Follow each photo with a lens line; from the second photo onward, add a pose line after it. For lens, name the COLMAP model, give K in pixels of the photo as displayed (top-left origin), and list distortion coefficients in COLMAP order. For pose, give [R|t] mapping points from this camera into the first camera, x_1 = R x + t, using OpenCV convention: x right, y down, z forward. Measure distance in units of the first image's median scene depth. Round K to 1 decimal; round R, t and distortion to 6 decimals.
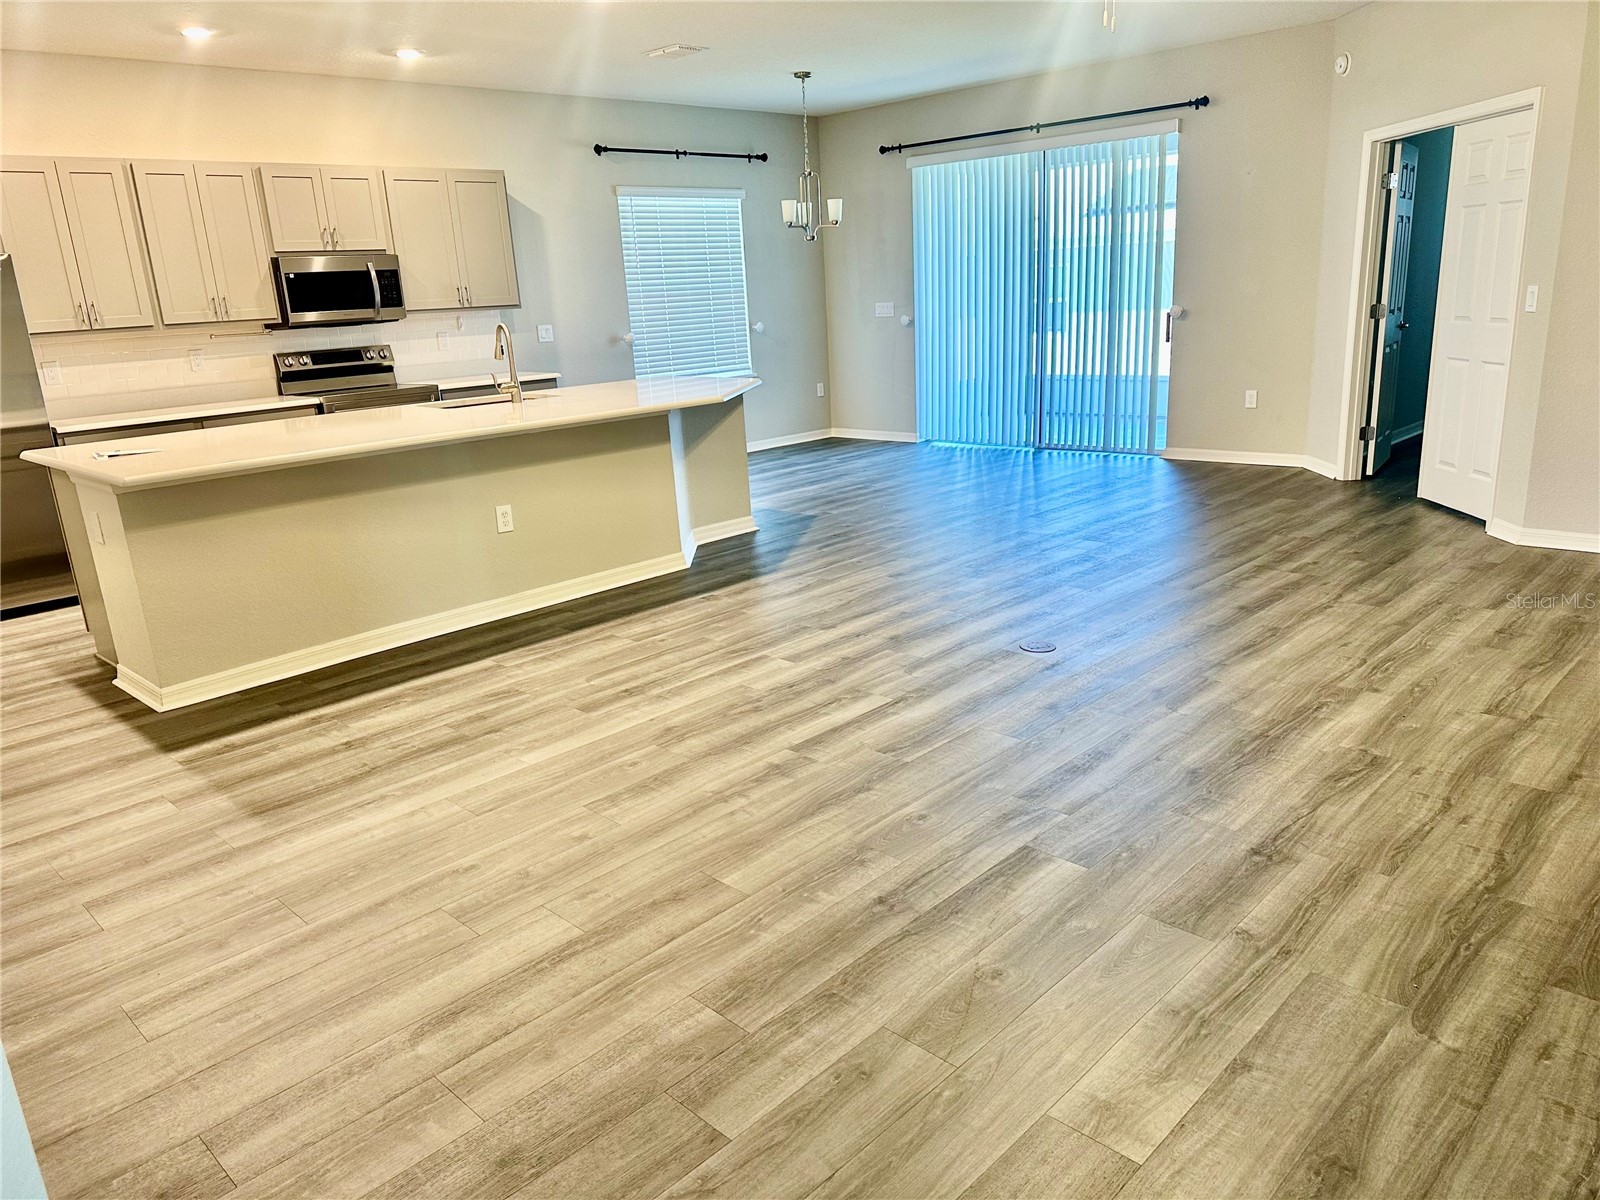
lens RADIAL K [[1144.4, 0, 800.0], [0, 1144.4, 600.0], [0, 0, 1]] dist [0.102221, -0.119361]
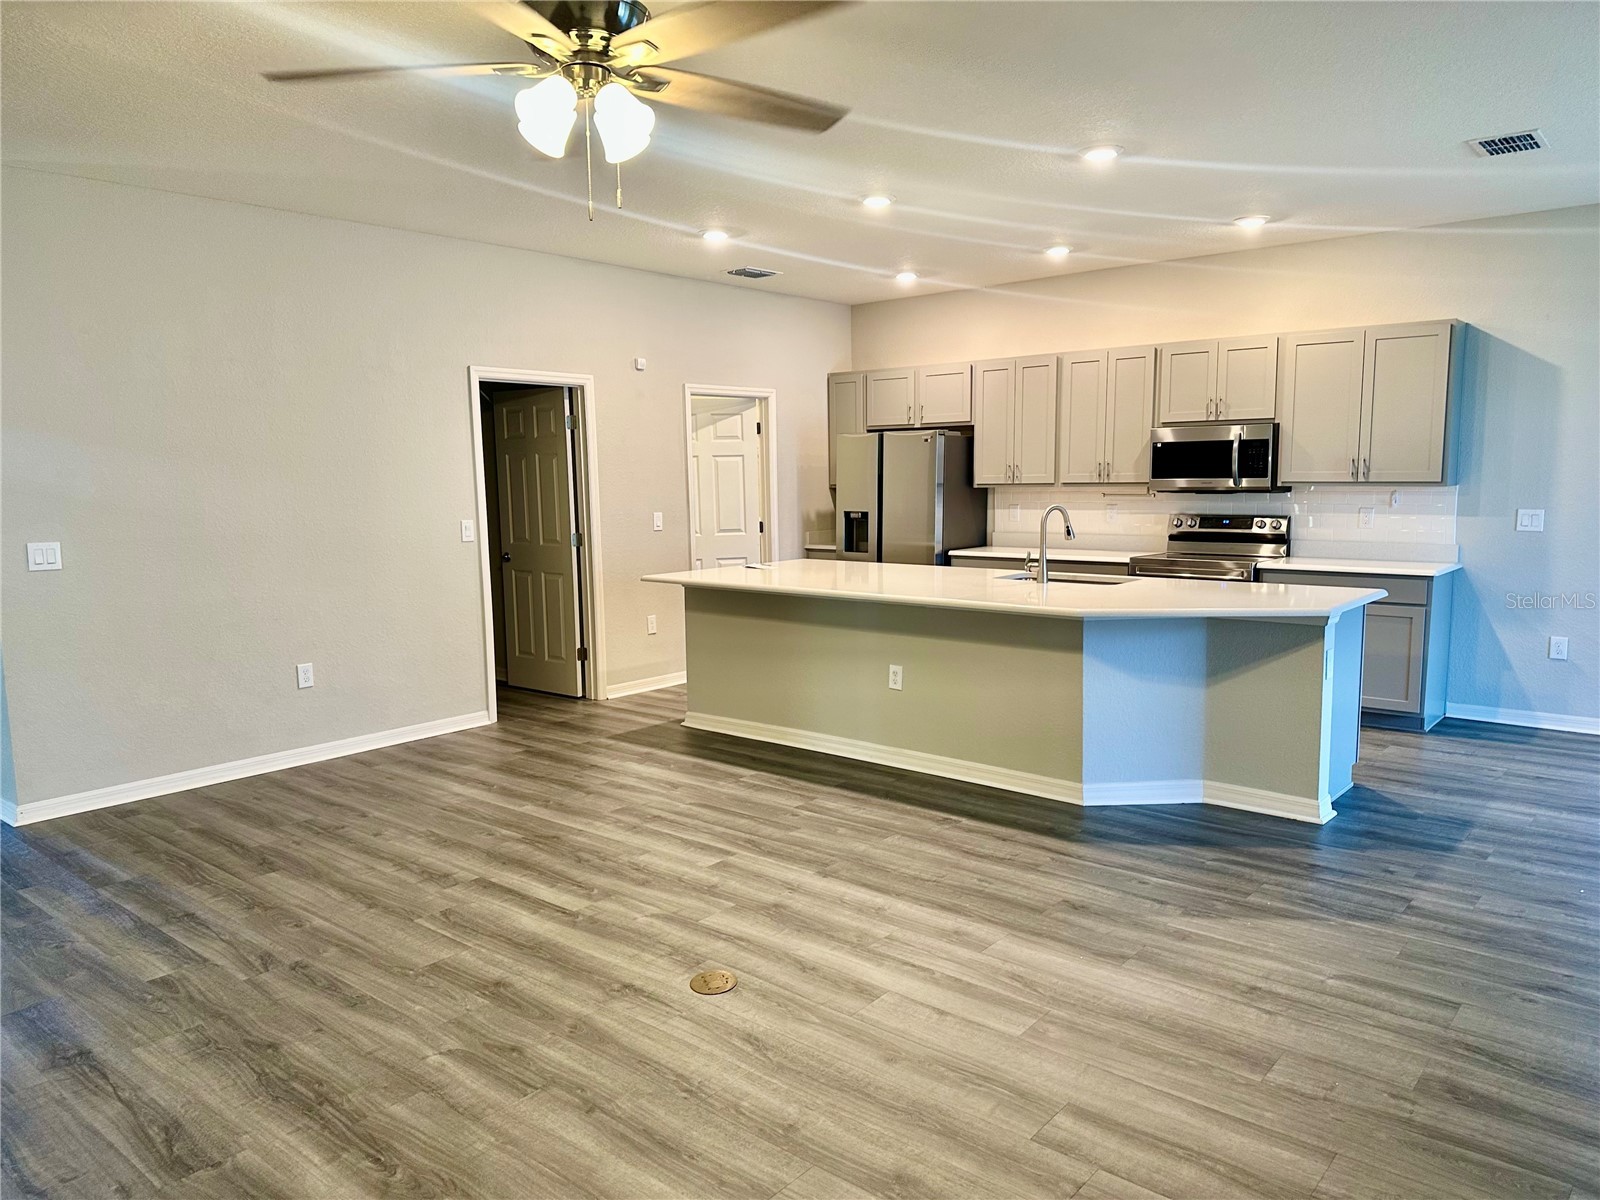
lens RADIAL K [[1111.1, 0, 820.7], [0, 1111.1, 627.2], [0, 0, 1]] dist [0.123559, -0.253349]
pose [[0.079774, 0.195406, -0.977473, 0.819572], [-0.260909, 0.950505, 0.168722, -0.297592], [0.962062, 0.241572, 0.126808, 0.855658]]
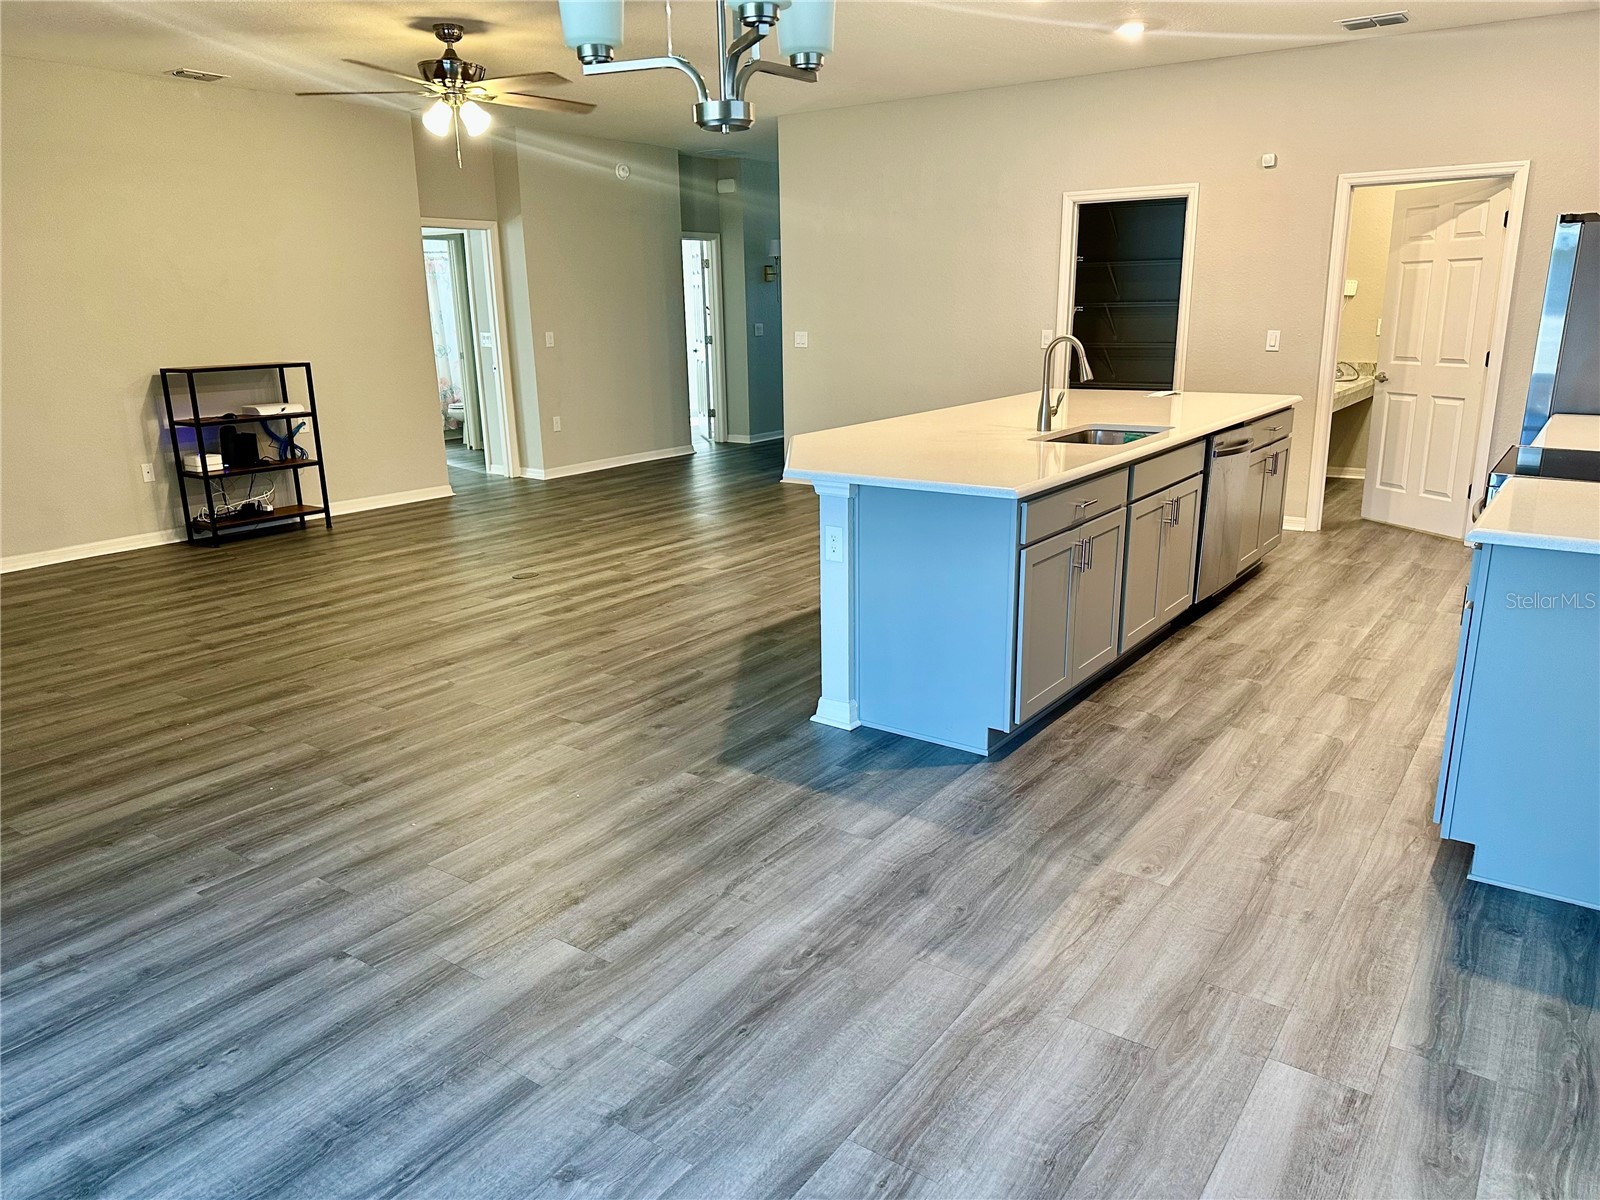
lens RADIAL K [[1144.2, 0, 789.7], [0, 1144.2, 610.4], [0, 0, 1]] dist [0.116835, -0.145903]
pose [[-0.987541, 0.103099, -0.118885, 0.056277], [0.027182, 0.855891, 0.516442, -0.594954], [0.154997, 0.506776, -0.848029, 2.104541]]
